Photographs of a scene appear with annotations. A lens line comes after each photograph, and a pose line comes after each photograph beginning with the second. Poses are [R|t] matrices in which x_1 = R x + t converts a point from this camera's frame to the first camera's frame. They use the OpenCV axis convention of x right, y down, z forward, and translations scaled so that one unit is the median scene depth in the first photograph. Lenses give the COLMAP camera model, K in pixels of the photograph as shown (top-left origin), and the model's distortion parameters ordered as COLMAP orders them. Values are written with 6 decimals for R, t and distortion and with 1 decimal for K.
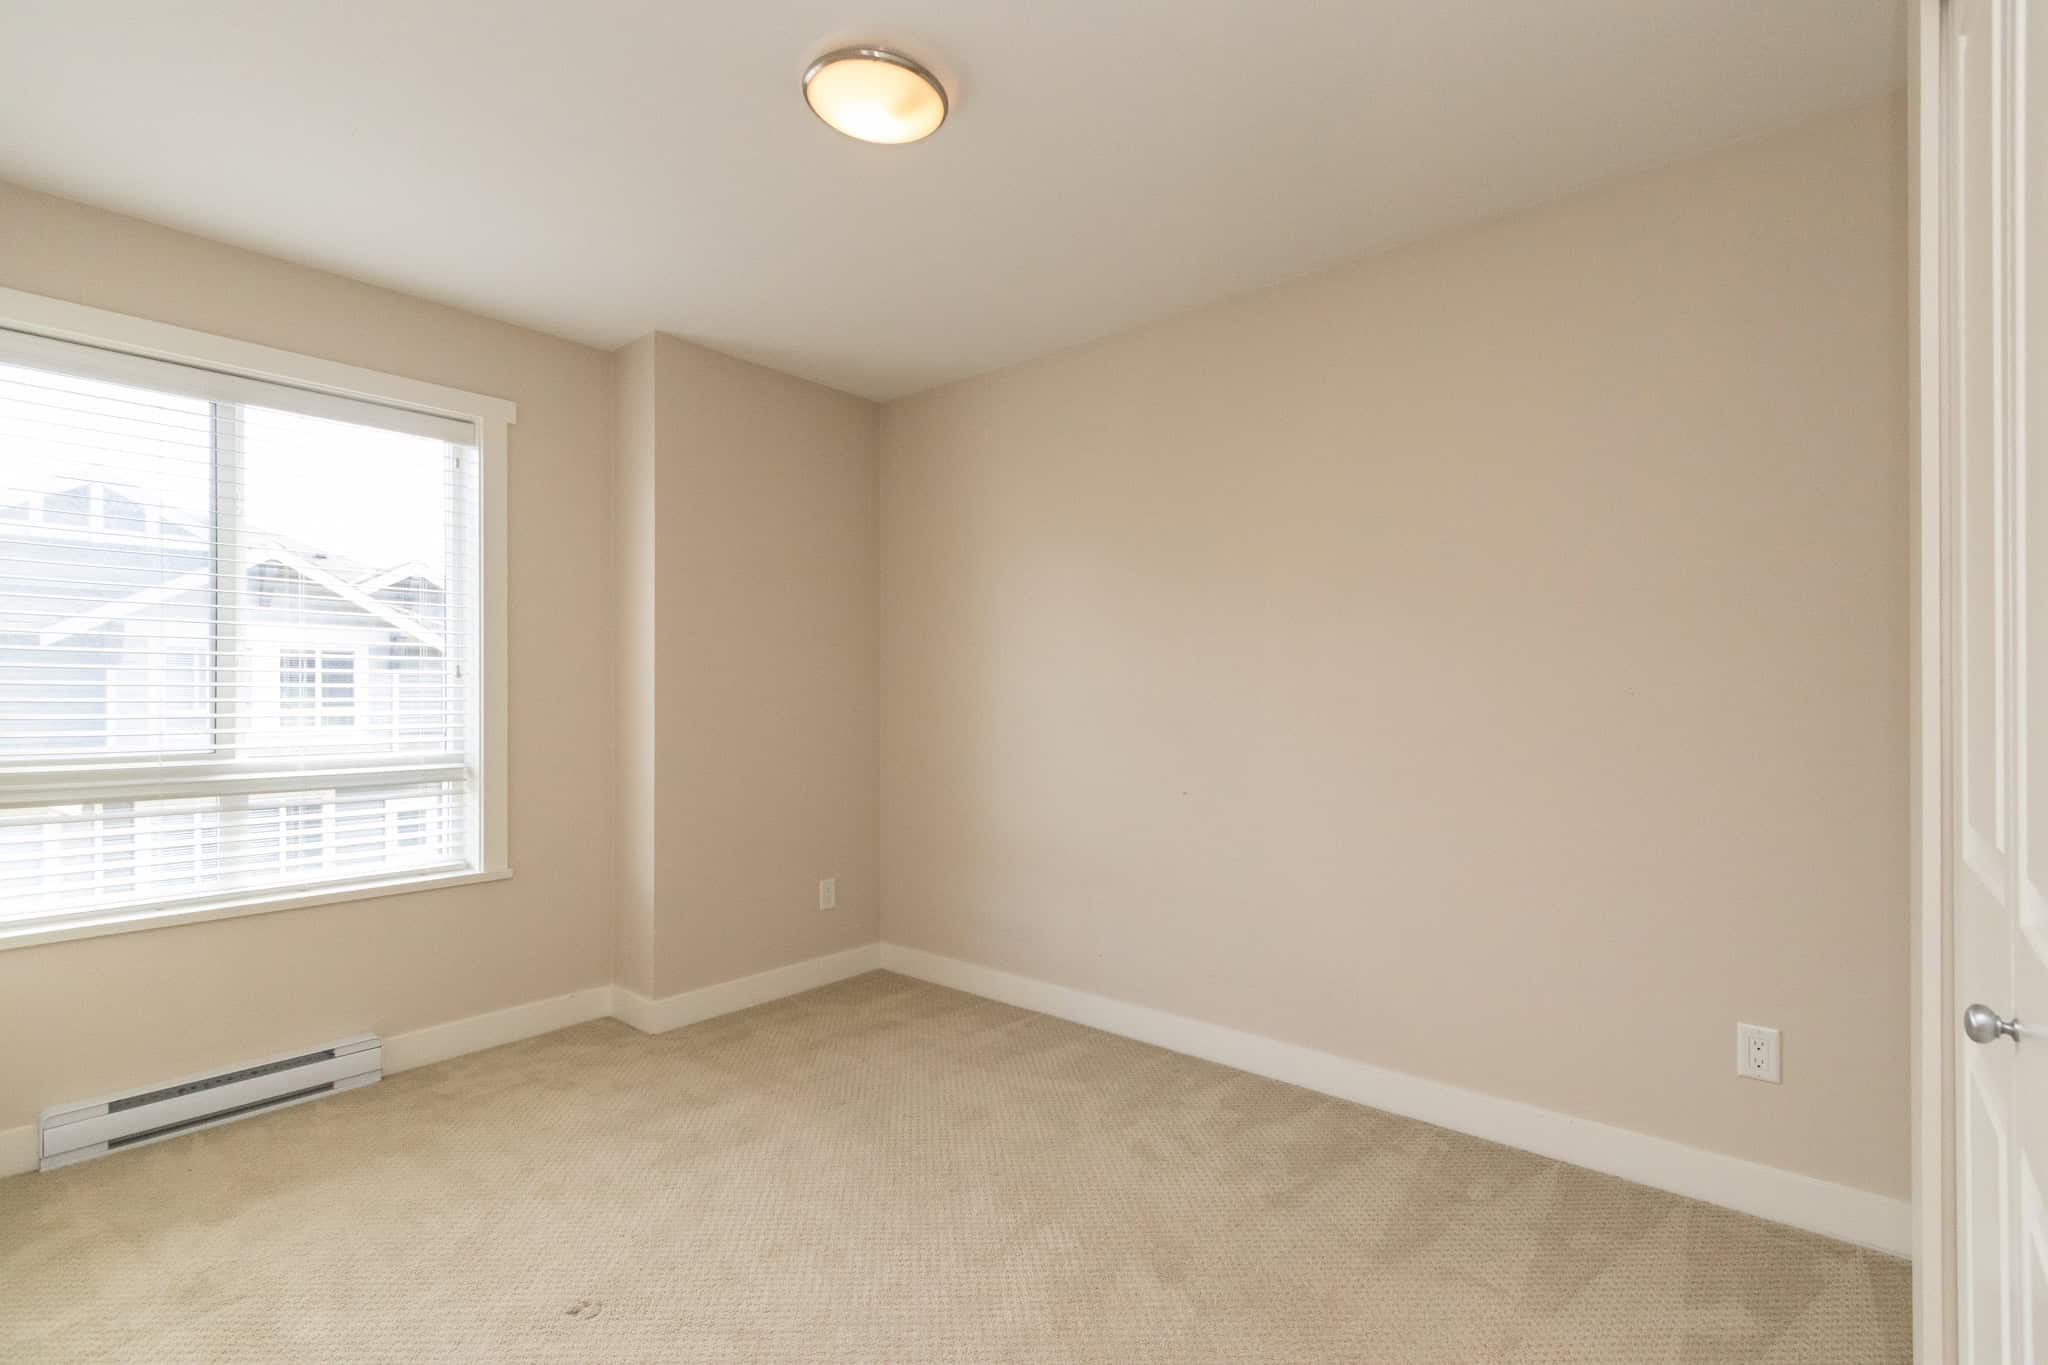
lens RADIAL K [[941.5, 0, 1023.4], [0, 941.5, 695.2], [0, 0, 1]] dist [0.000203, 0.000236]
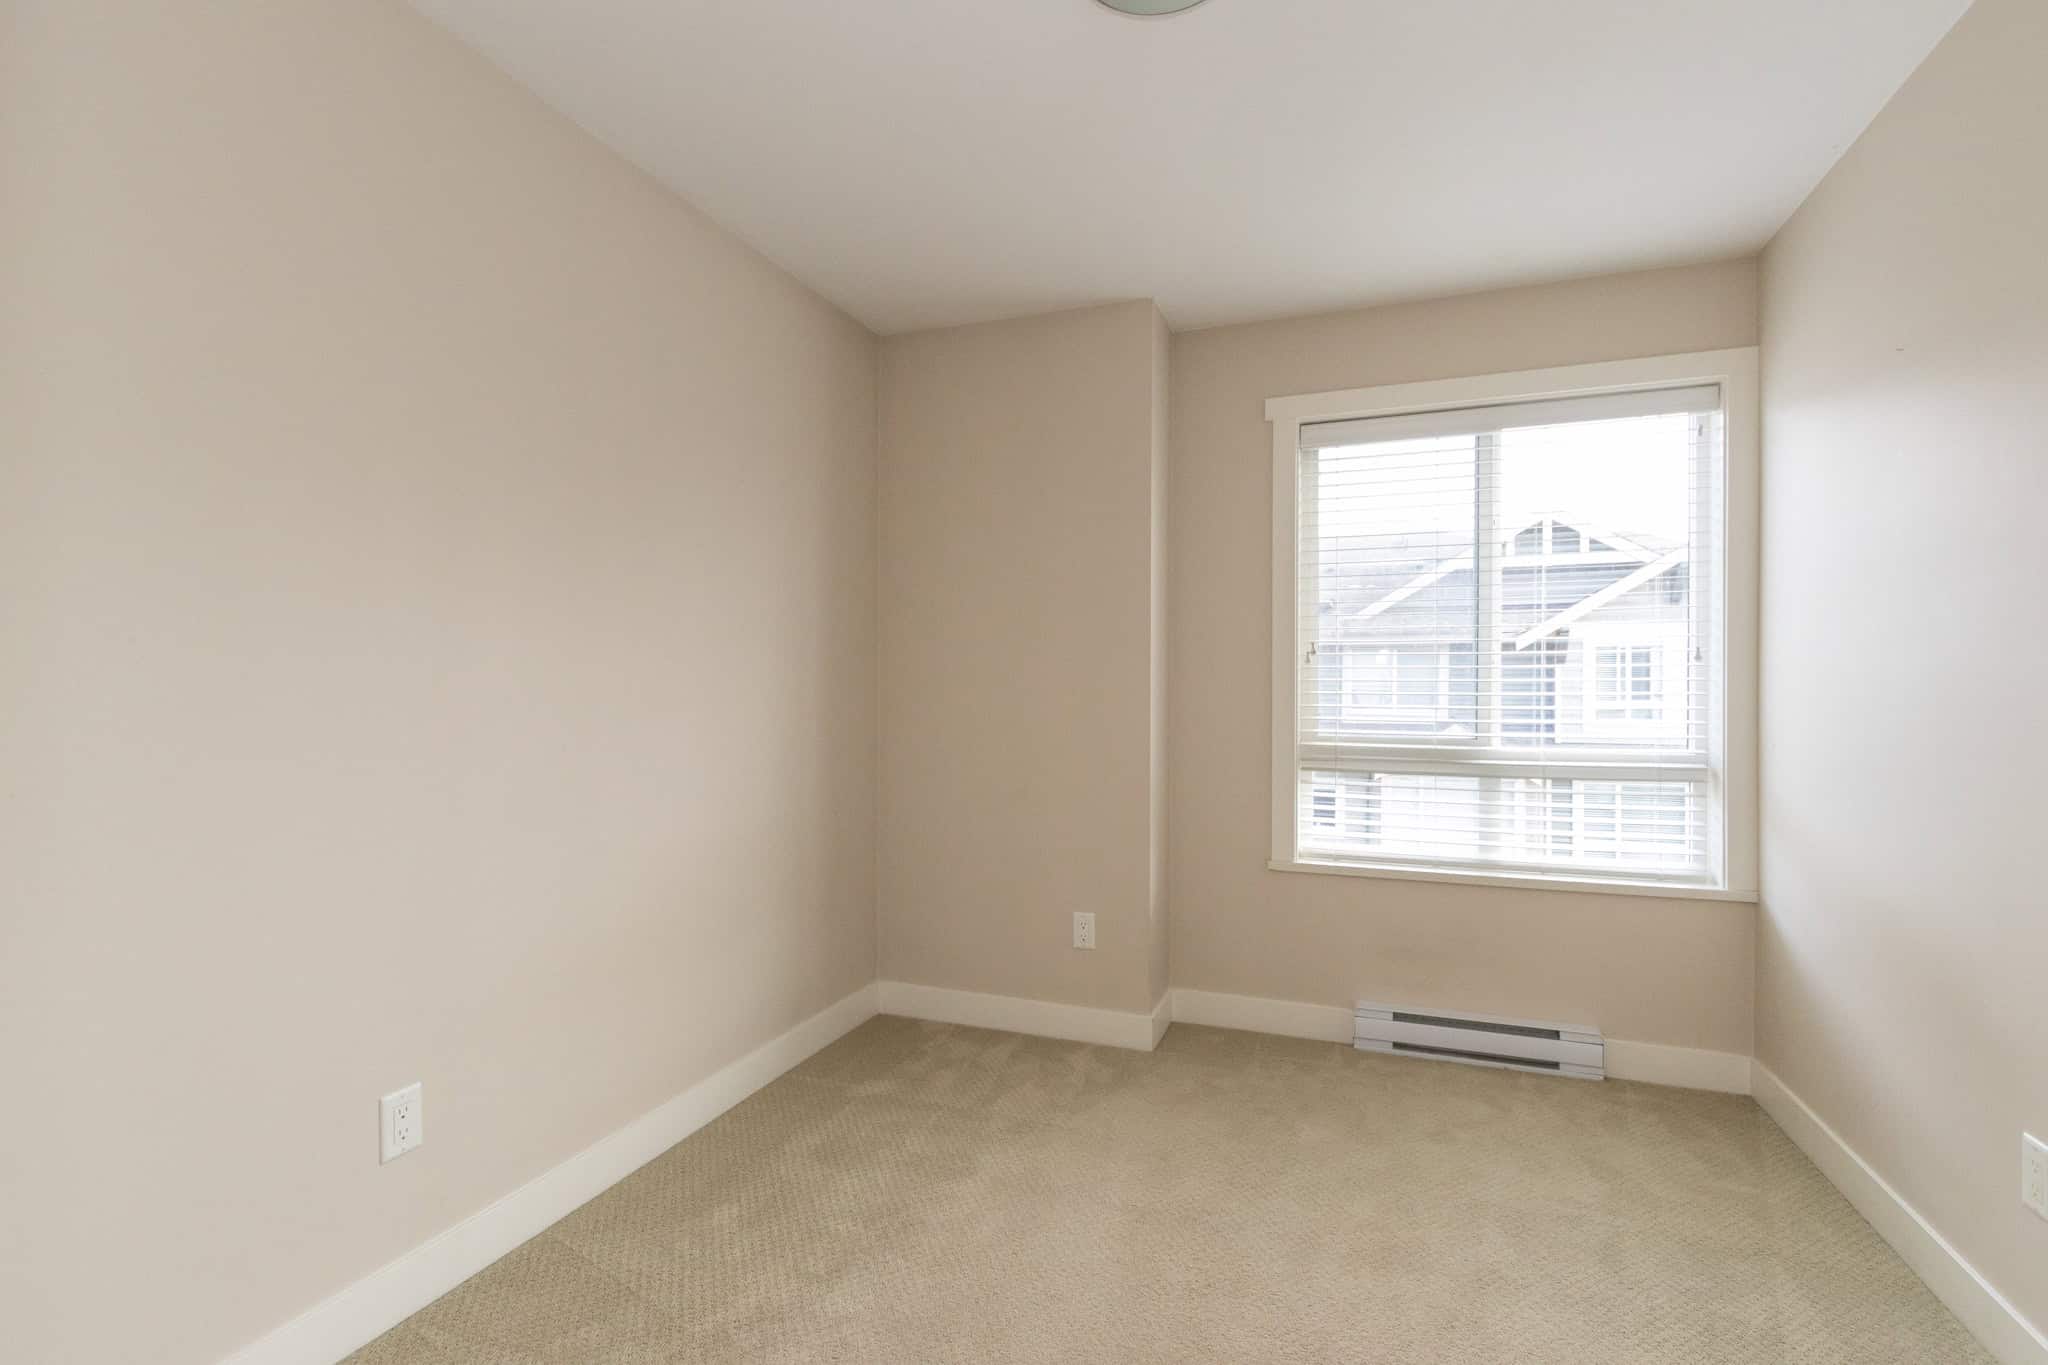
lens RADIAL K [[970.4, 0, 1053.3], [0, 970.4, 689.2], [0, 0, 1]] dist [-0.001467, -0.000215]
pose [[0.303646, -0.004679, -0.952774, 0.098067], [0.003935, 0.999986, -0.003656, 0.001648], [0.952777, -0.002639, 0.303660, 0.125511]]
